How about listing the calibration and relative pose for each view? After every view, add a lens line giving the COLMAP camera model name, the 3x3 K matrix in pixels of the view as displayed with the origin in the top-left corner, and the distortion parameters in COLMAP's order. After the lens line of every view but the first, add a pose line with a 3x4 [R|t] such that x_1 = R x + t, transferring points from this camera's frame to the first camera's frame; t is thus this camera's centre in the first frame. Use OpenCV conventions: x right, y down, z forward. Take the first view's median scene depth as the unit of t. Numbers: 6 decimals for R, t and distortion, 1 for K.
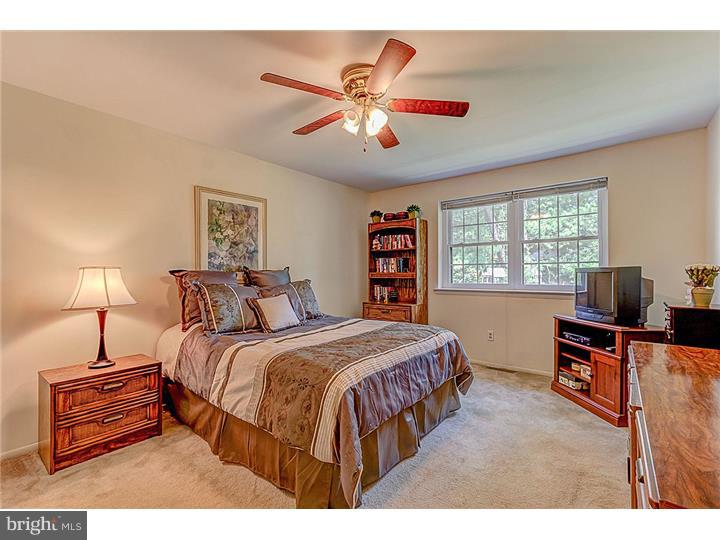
lens RADIAL K [[327.2, 0, 359.3], [0, 327.2, 273.5], [0, 0, 1]] dist [0.001115, 0.000155]
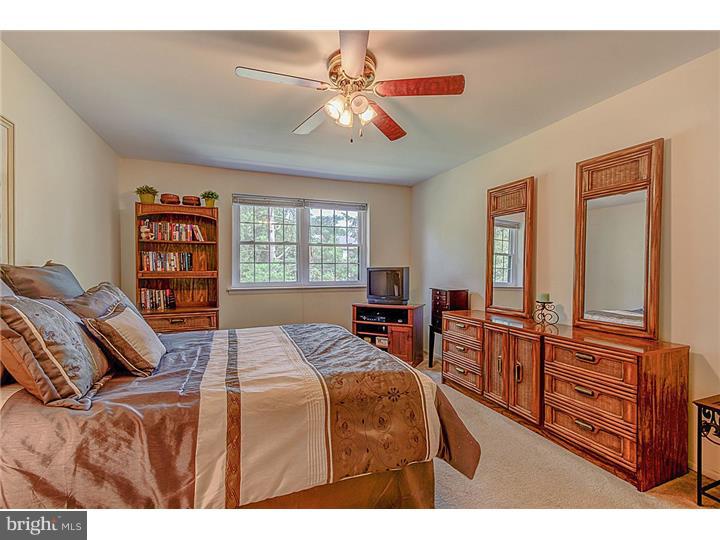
lens RADIAL K [[327.2, 0, 359.3], [0, 327.2, 273.5], [0, 0, 1]] dist [0.001115, 0.000155]
pose [[0.499609, -0.005669, 0.866232, -0.360164], [0.002364, 0.999984, 0.005181, 0.000276], [-0.866248, -0.000540, 0.499614, 0.231902]]
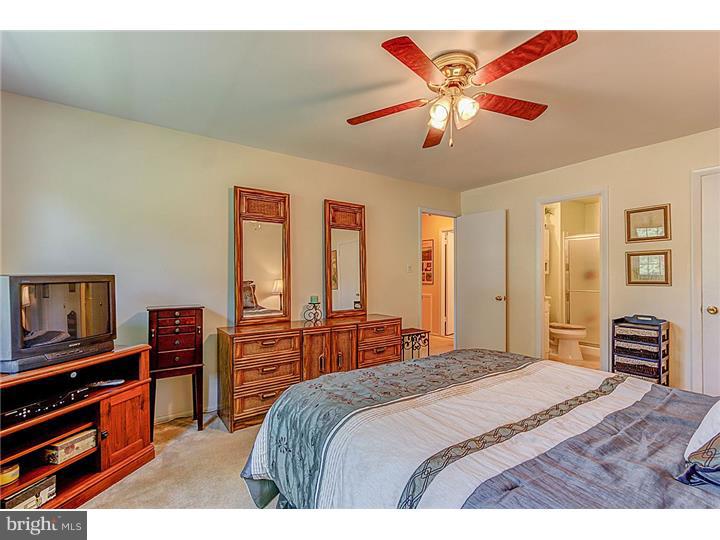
lens RADIAL K [[327.2, 0, 359.3], [0, 327.2, 273.5], [0, 0, 1]] dist [0.001115, 0.000155]
pose [[-0.955920, 0.007566, 0.293531, -0.002702], [0.009347, 0.999945, 0.004668, -0.012506], [-0.293480, 0.007206, -0.955938, 0.881823]]
